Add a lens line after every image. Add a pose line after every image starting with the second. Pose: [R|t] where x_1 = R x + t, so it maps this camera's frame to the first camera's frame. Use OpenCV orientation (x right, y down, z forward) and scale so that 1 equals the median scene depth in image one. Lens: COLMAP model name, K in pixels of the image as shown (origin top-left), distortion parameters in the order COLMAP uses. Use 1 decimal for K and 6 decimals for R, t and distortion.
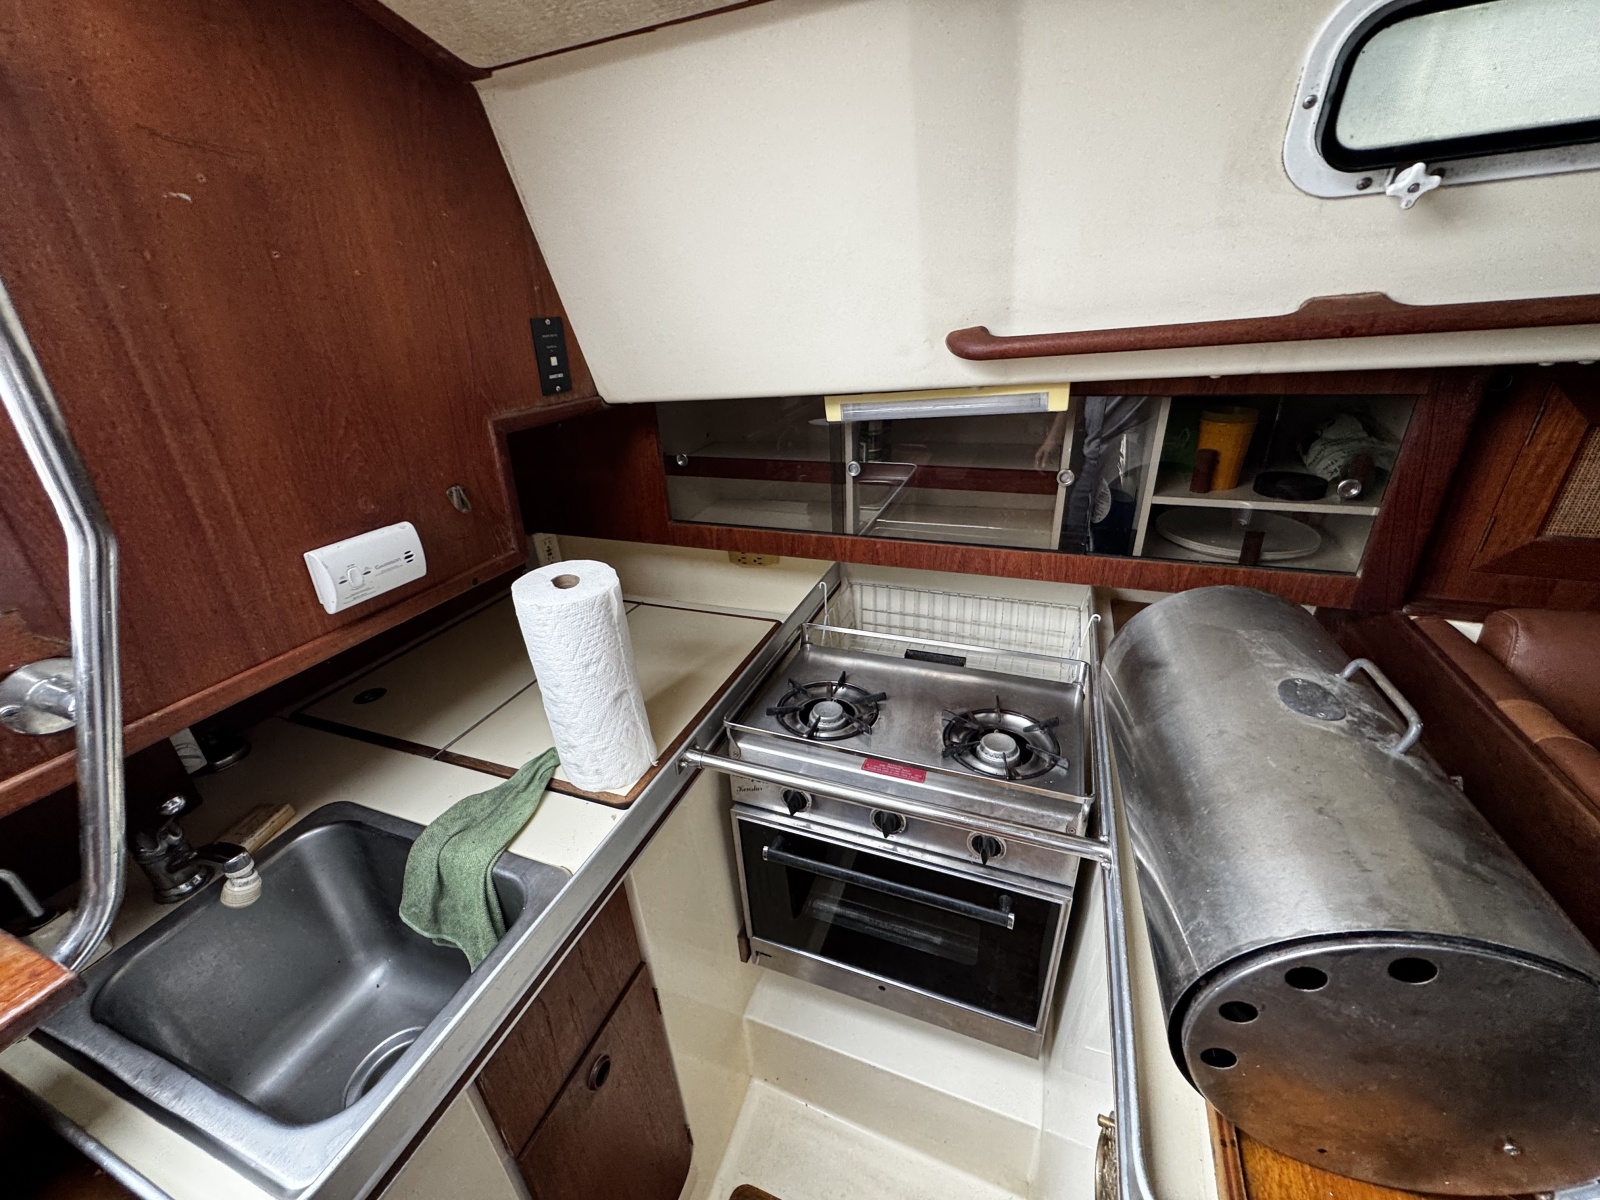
lens RADIAL K [[639.3, 0, 800.1], [0, 639.3, 595.9], [0, 0, 1]] dist [-0.001363, 0.000810]
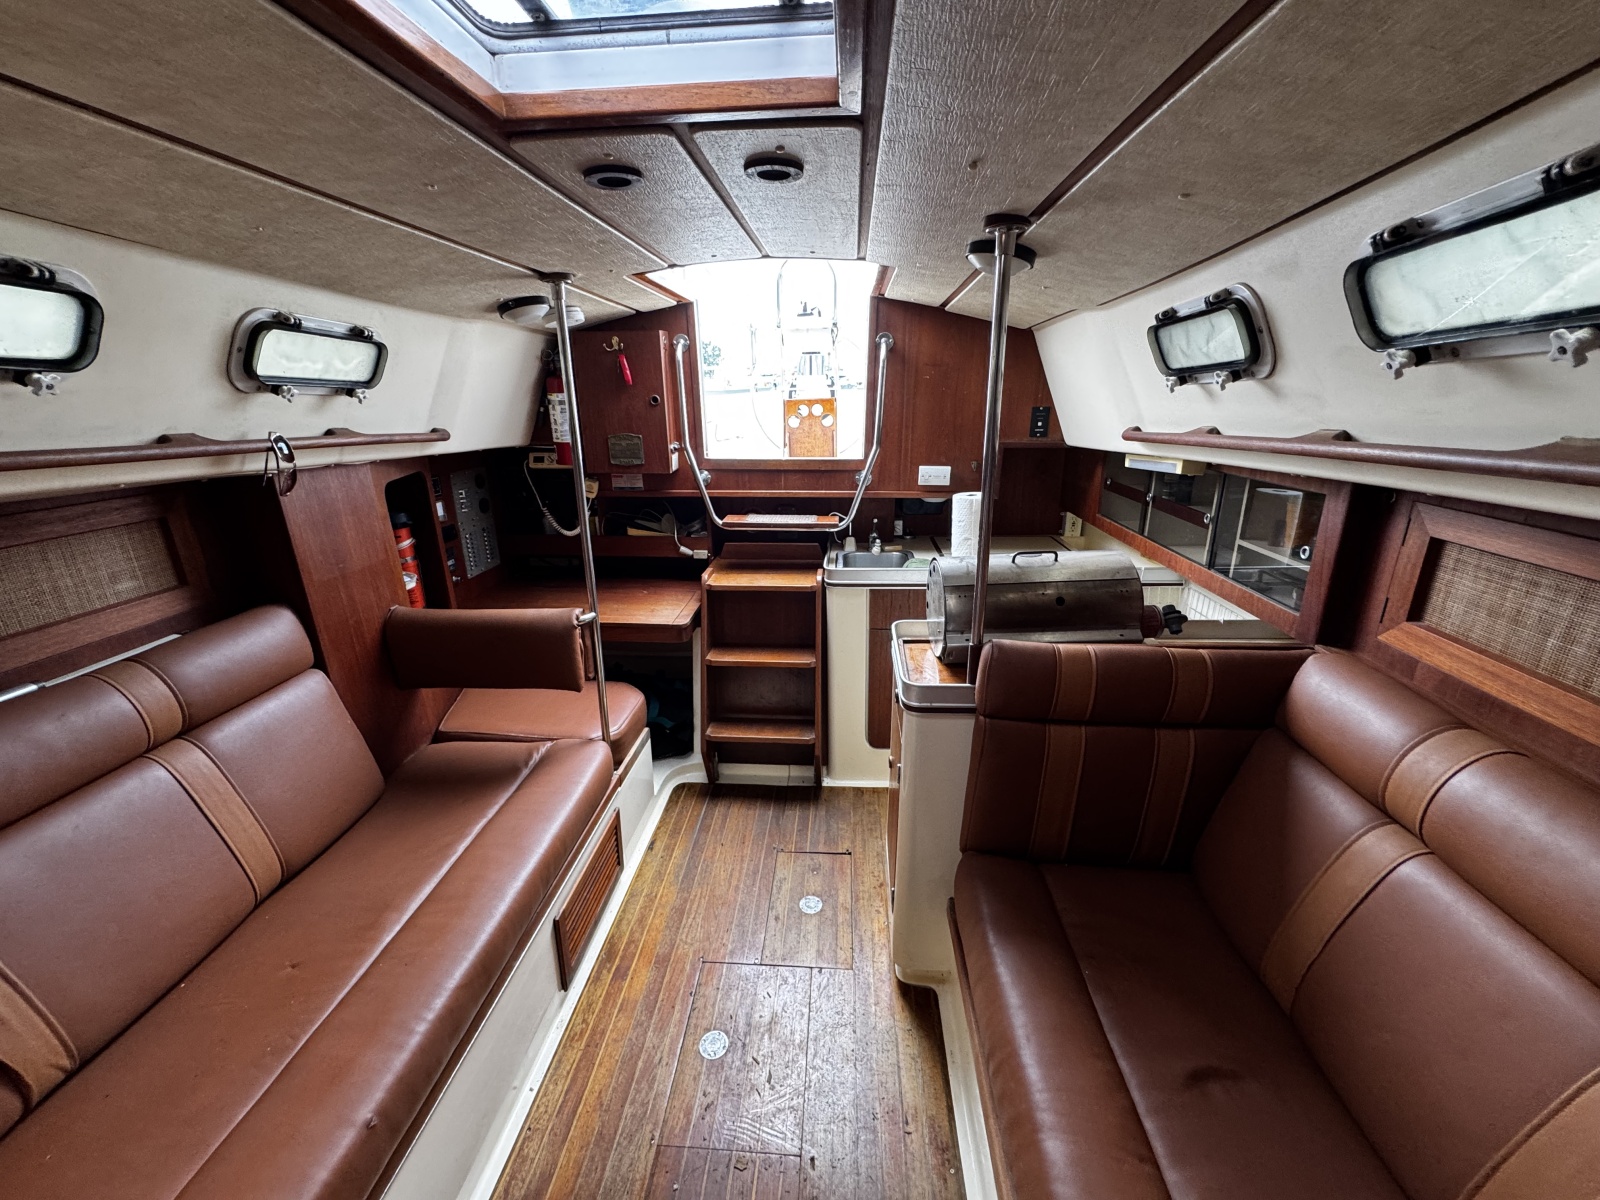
lens RADIAL K [[639.3, 0, 800.8], [0, 639.3, 599.4], [0, 0, 1]] dist [-0.001363, 0.000810]
pose [[0.287481, 0.337485, -0.896358, 1.893919], [-0.399202, 0.892921, 0.208159, 0.092438], [0.870628, 0.297986, 0.391422, -0.587573]]
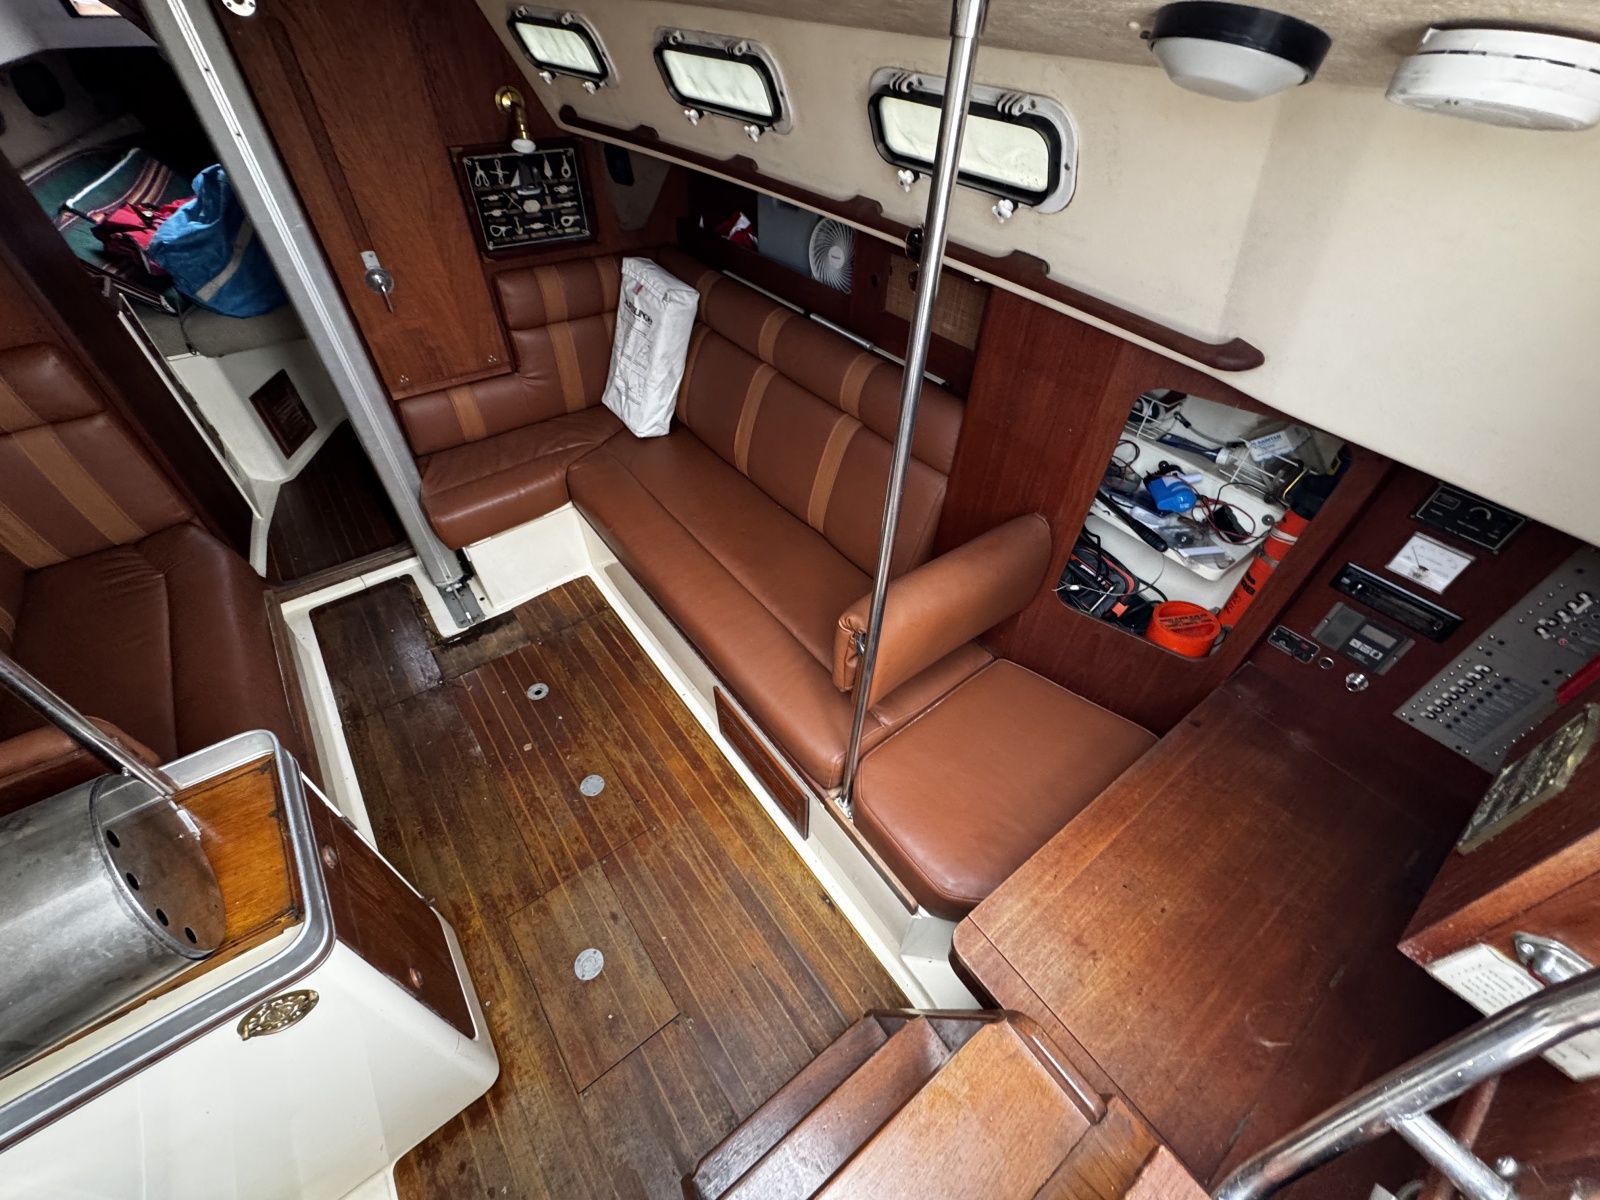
lens RADIAL K [[639.3, 0, 801.1], [0, 639.3, 599.0], [0, 0, 1]] dist [-0.001363, 0.000810]
pose [[-0.847900, -0.354834, 0.393902, -0.503457], [0.226001, 0.430181, 0.873995, -0.363930], [-0.479572, 0.830083, -0.284558, -0.010302]]
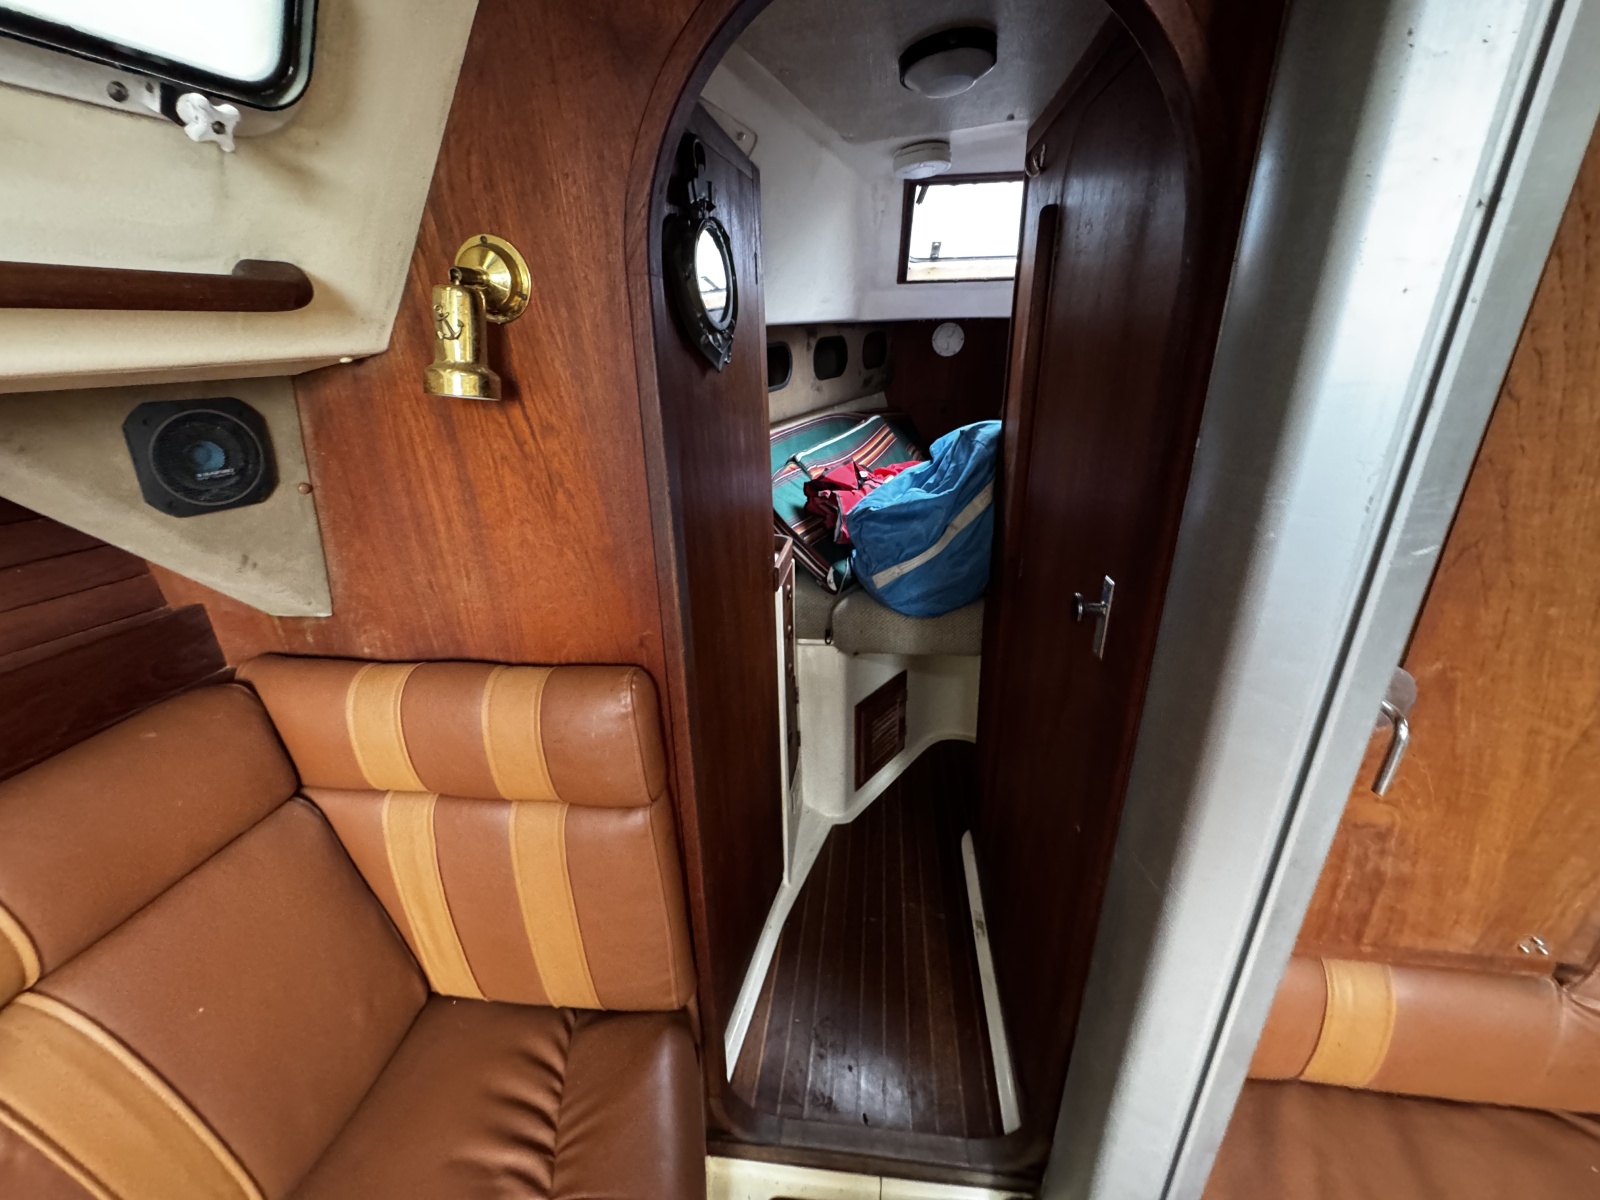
lens RADIAL K [[639.3, 0, 798.4], [0, 639.3, 592.9], [0, 0, 1]] dist [-0.001363, 0.000810]
pose [[-0.233631, -0.302490, 0.924076, 1.456148], [0.427350, 0.821718, 0.377029, 0.104825], [-0.873378, 0.482989, -0.062710, -0.291821]]
